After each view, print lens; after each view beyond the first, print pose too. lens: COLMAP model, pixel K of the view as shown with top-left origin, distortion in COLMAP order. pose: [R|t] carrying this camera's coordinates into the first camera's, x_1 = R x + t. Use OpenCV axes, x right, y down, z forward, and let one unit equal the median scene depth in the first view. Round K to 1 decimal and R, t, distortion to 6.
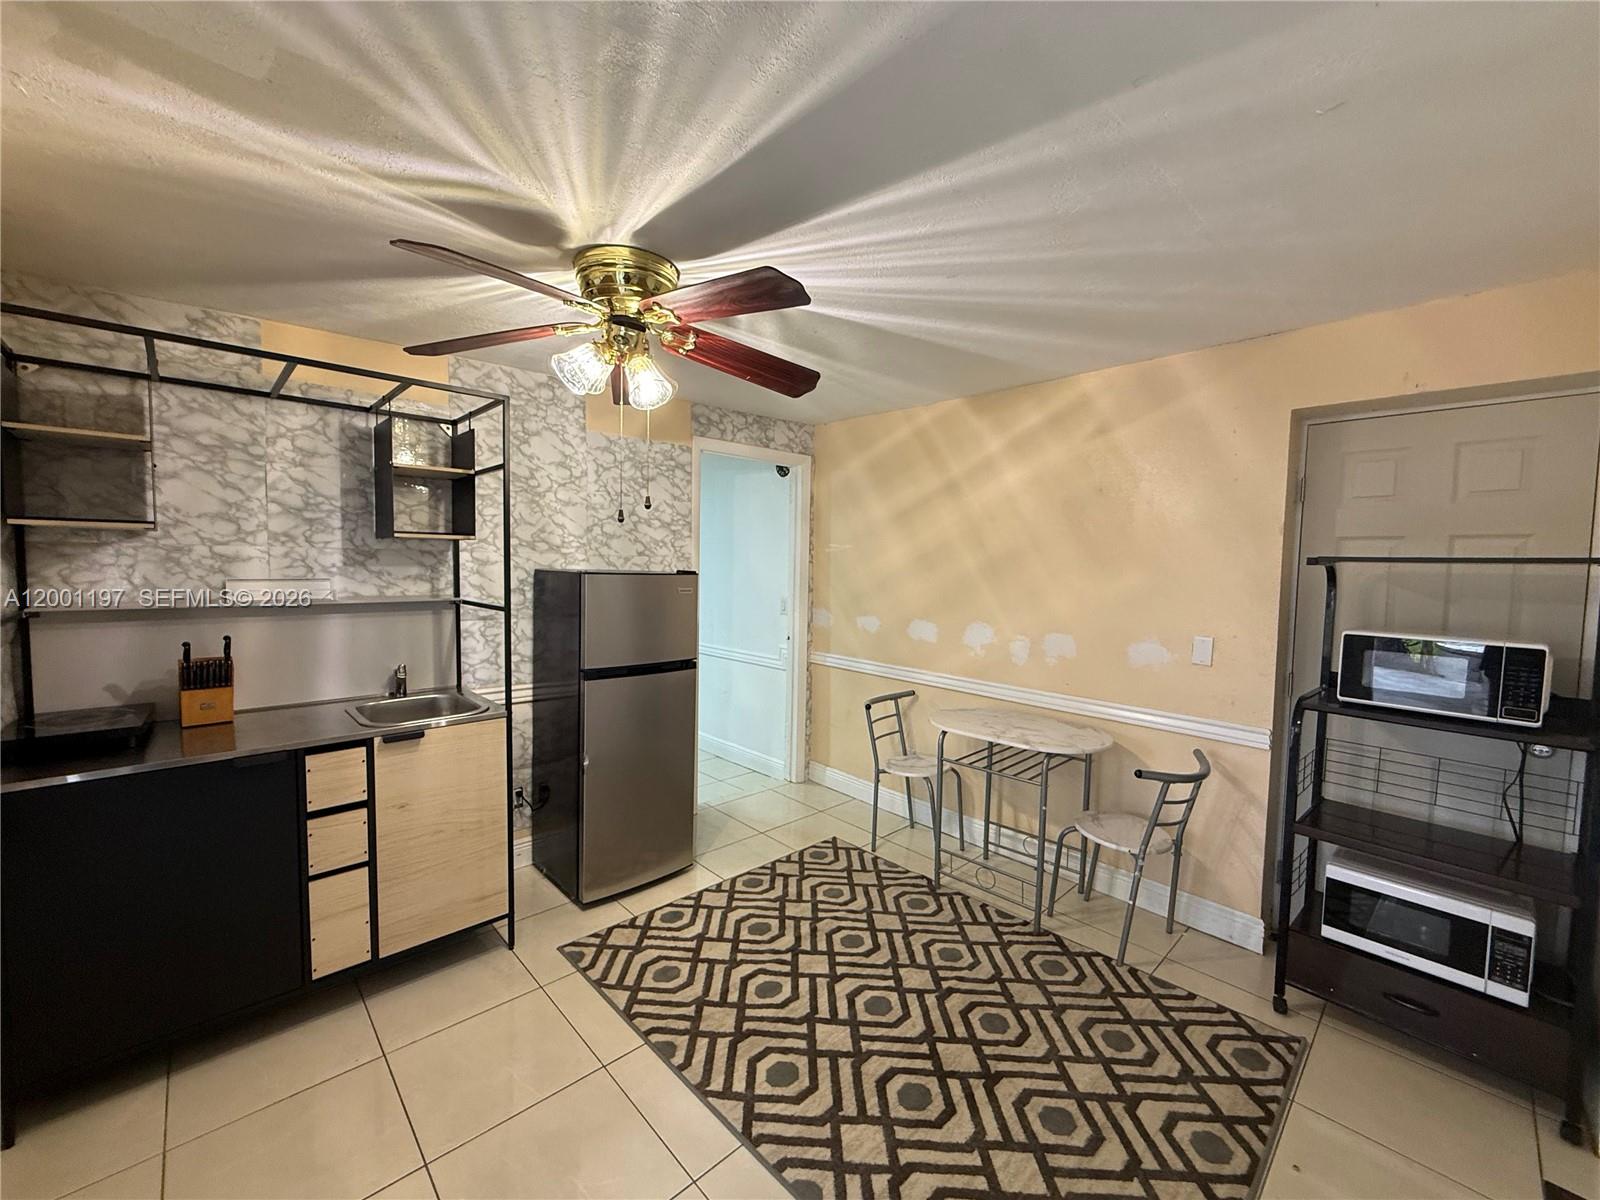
lens RADIAL K [[637.6, 0, 792.9], [0, 637.6, 599.3], [0, 0, 1]] dist [-0.000382, -0.000112]
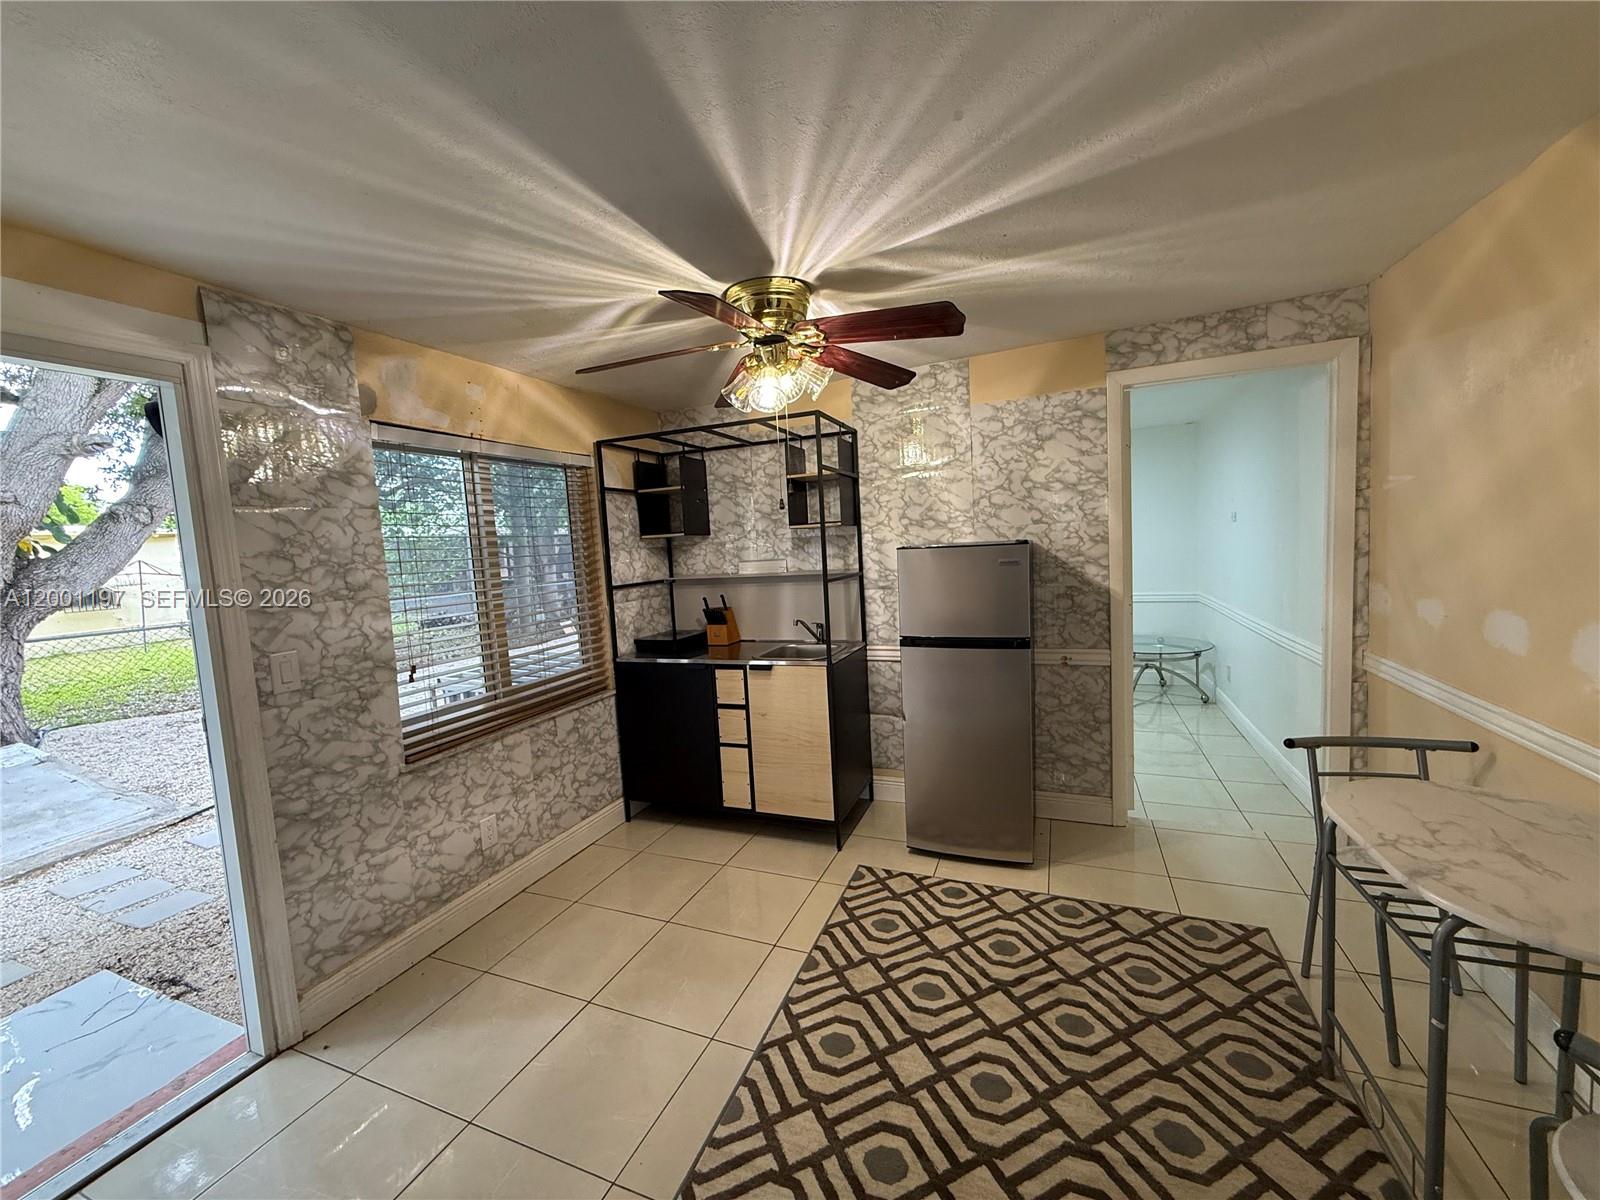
lens RADIAL K [[637.6, 0, 792.9], [0, 637.6, 599.3], [0, 0, 1]] dist [-0.000382, -0.000112]
pose [[0.409159, 0.038047, -0.911669, 0.638780], [0.008412, 0.998931, 0.045464, -0.005377], [0.912424, -0.026271, 0.408402, 0.406796]]
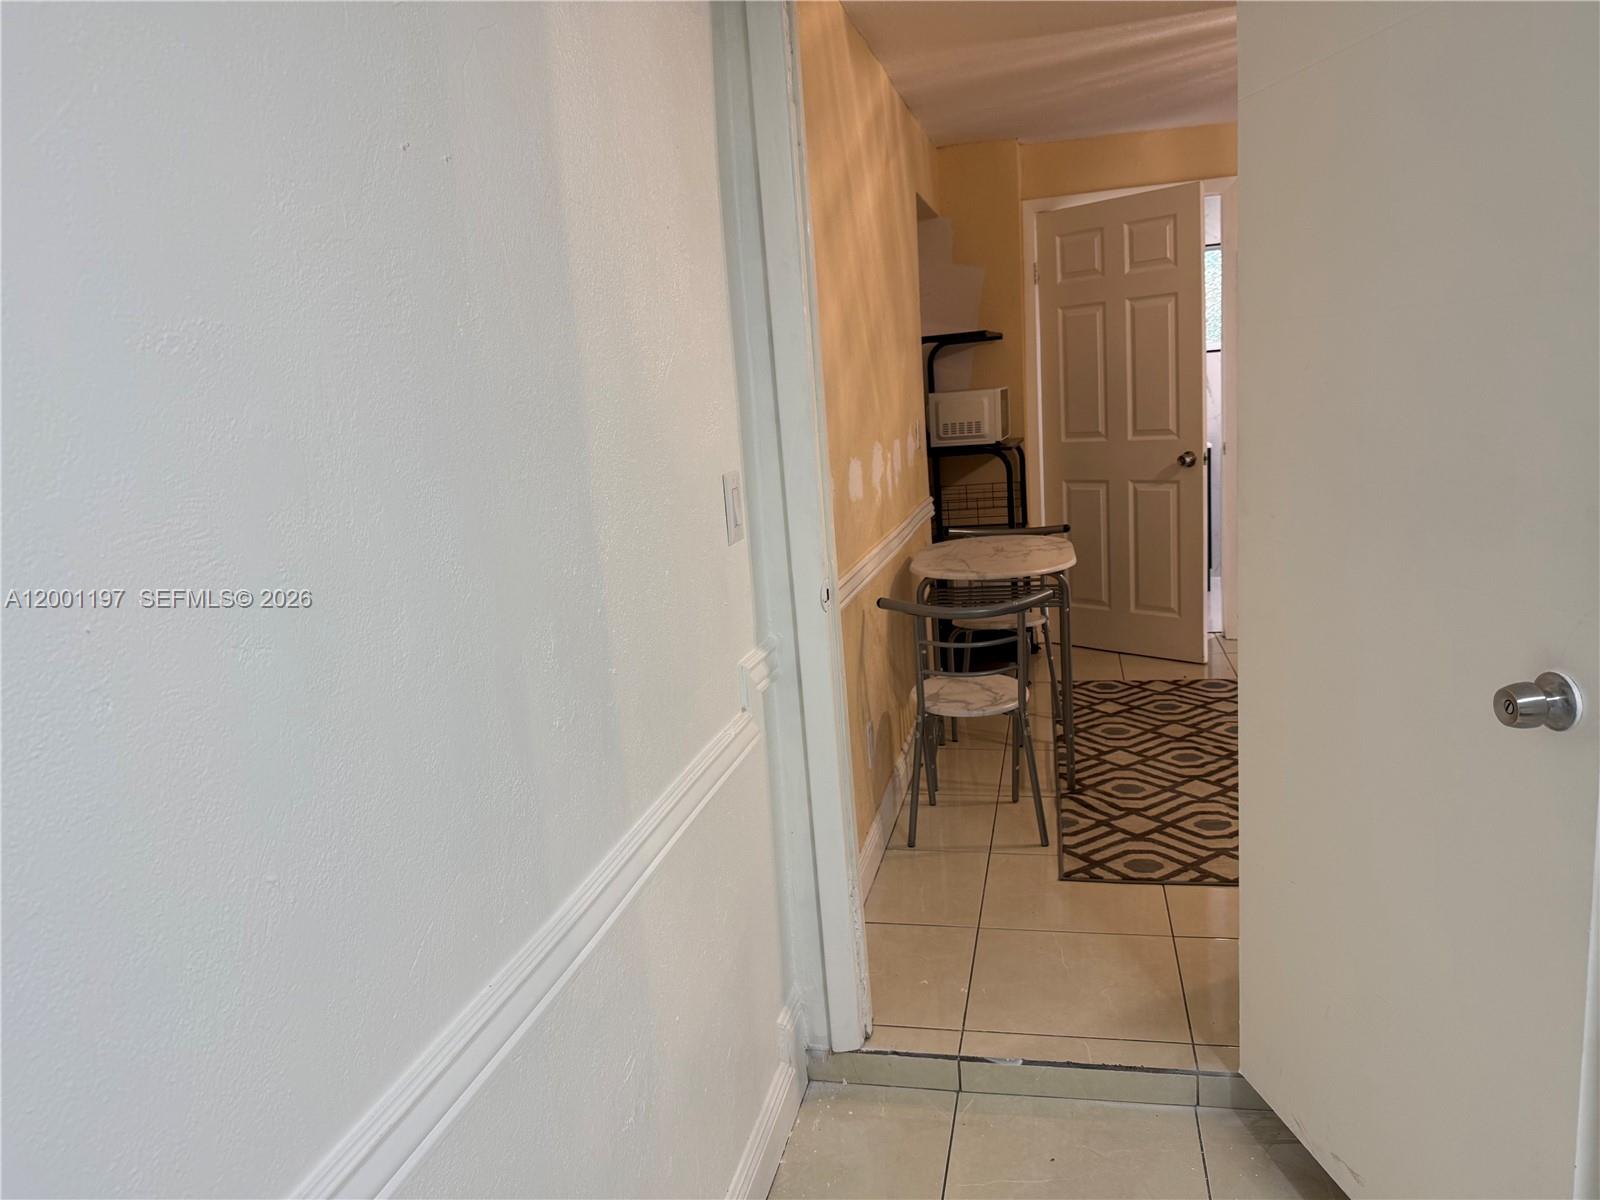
lens RADIAL K [[1123.1, 0, 806.0], [0, 1123.1, 597.7], [0, 0, 1]] dist [0.124964, -0.200353]
pose [[-0.558014, -0.129979, 0.819589, -0.745338], [0.120818, 0.964408, 0.235204, -0.110213], [-0.820989, 0.230268, -0.522449, 2.222768]]
